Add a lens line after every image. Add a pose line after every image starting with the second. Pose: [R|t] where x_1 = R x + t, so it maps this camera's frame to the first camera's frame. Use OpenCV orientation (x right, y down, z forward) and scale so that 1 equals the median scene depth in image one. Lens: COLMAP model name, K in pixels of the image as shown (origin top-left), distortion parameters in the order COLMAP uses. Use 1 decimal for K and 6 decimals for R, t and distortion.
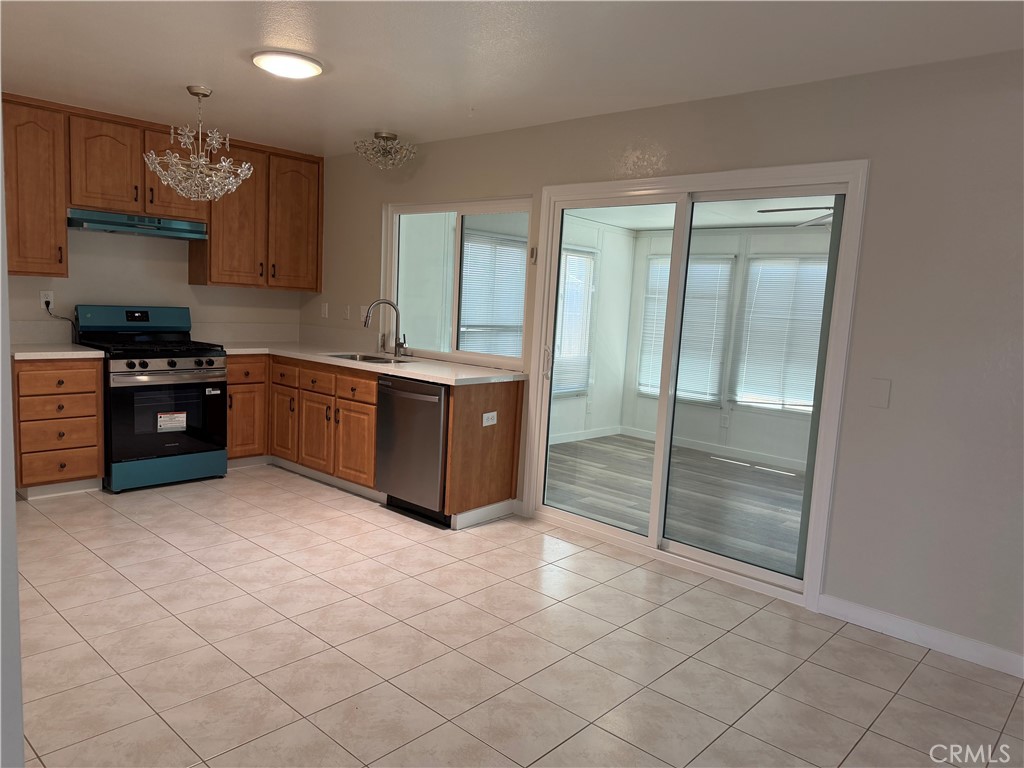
lens RADIAL K [[716.8, 0, 512.0], [0, 716.8, 384.0], [0, 0, 1]] dist [0.126001, -0.244600]
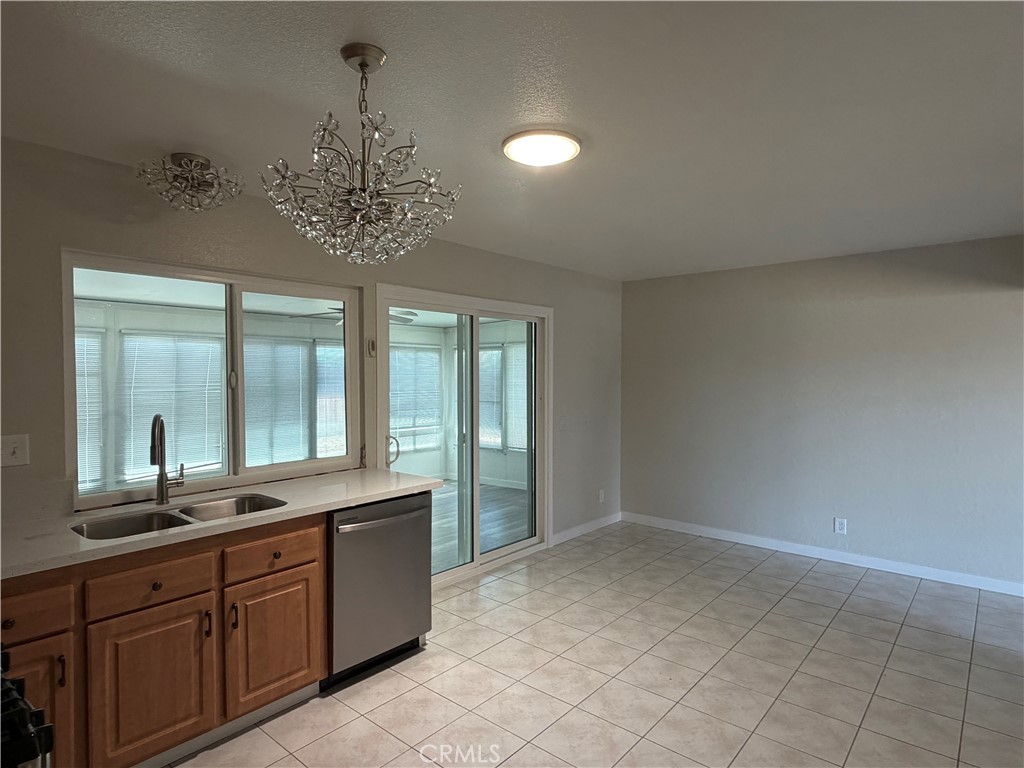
lens RADIAL K [[583.2, 0, 512.0], [0, 583.2, 384.0], [0, 0, 1]] dist [-0.007111, -0.001479]
pose [[-0.030057, -0.075646, 0.996682, -0.814634], [0.123918, 0.989158, 0.078812, -0.175954], [-0.991837, 0.125875, -0.020357, 0.871738]]
